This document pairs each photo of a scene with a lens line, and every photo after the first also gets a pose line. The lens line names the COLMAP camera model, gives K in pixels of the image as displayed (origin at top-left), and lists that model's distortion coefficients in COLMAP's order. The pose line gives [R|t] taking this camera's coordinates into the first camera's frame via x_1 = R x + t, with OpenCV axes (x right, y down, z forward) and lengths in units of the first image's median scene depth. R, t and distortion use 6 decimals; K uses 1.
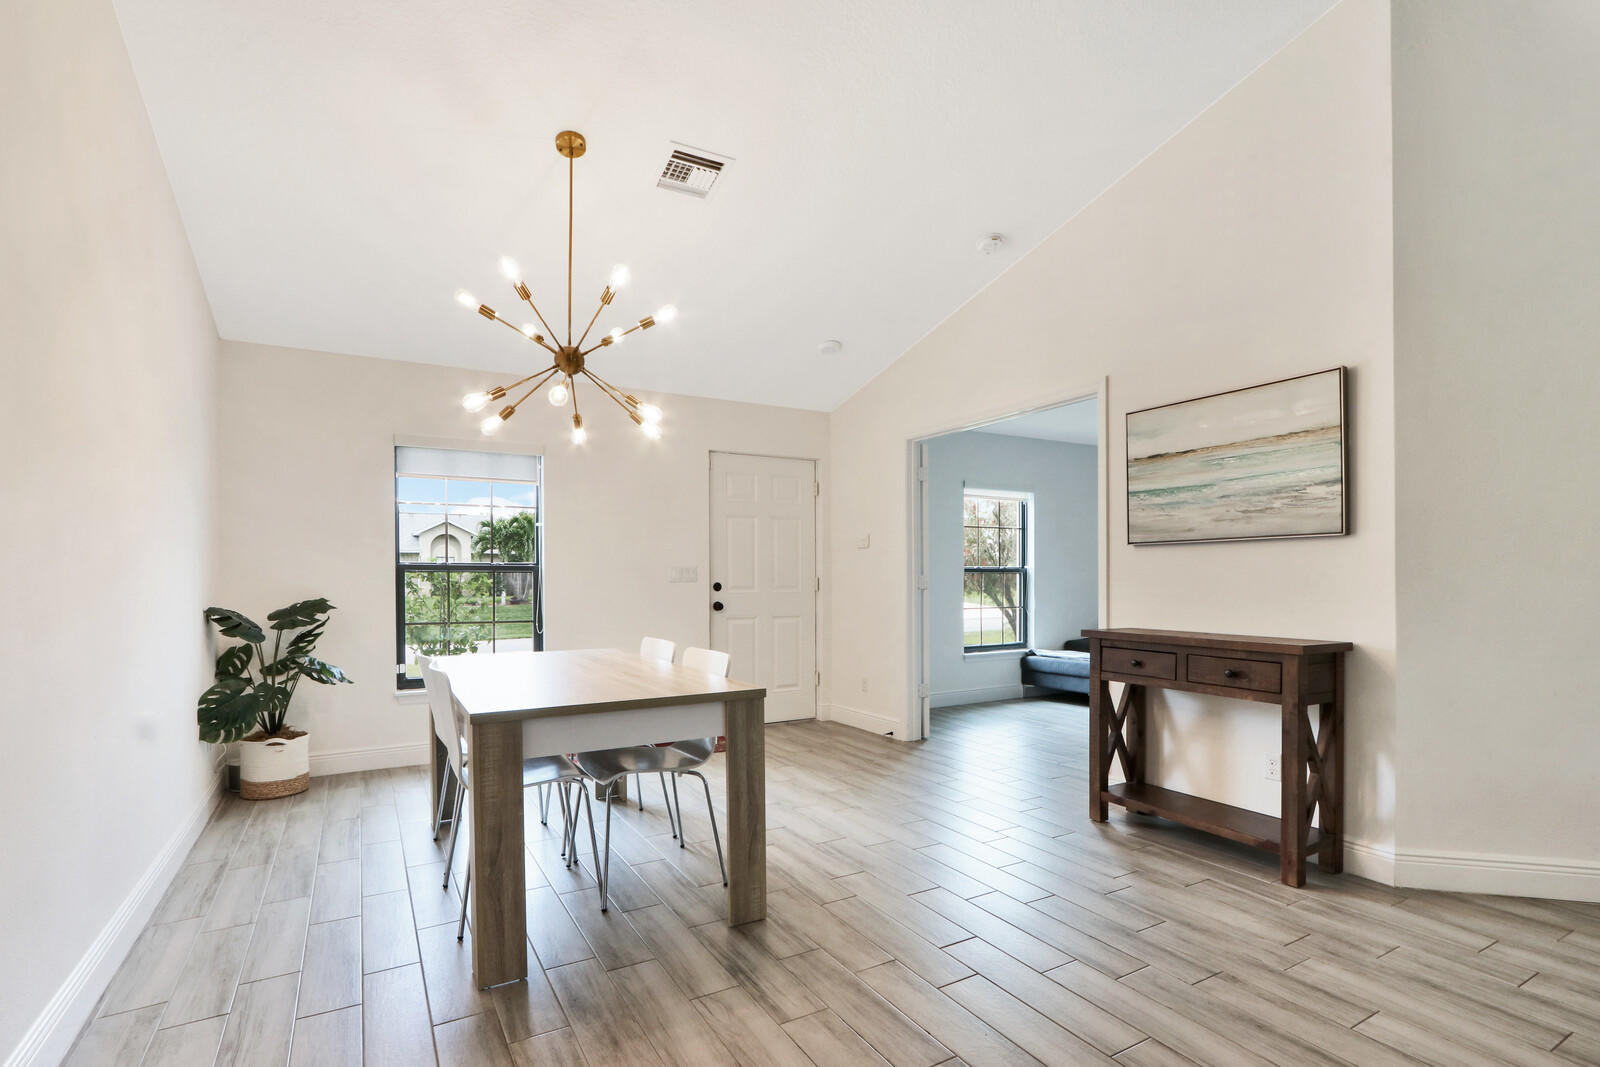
lens RADIAL K [[773.1, 0, 780.7], [0, 773.1, 571.8], [0, 0, 1]] dist [-0.006362, 0.002304]
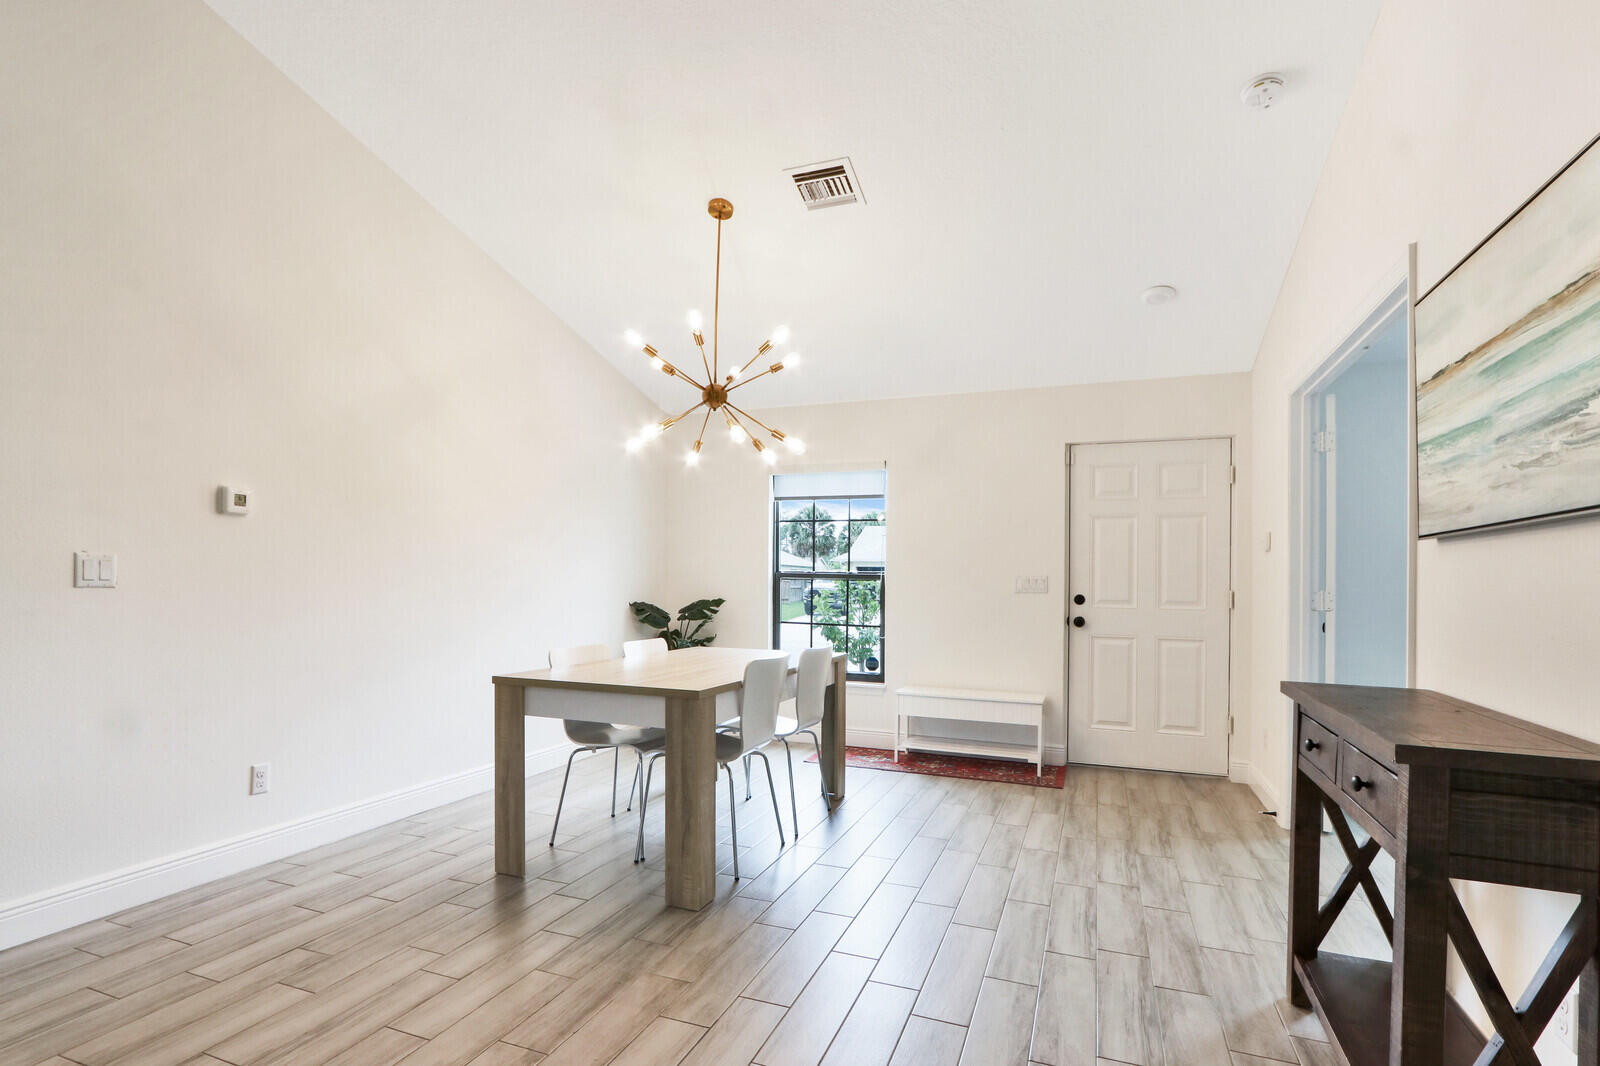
lens RADIAL K [[773.1, 0, 762.1], [0, 773.1, 576.9], [0, 0, 1]] dist [-0.006362, 0.002304]
pose [[0.625168, 0.007193, -0.780457, 0.555324], [-0.011616, 0.999933, -0.000089, -0.002458], [0.780404, 0.009121, 0.625210, 0.270215]]
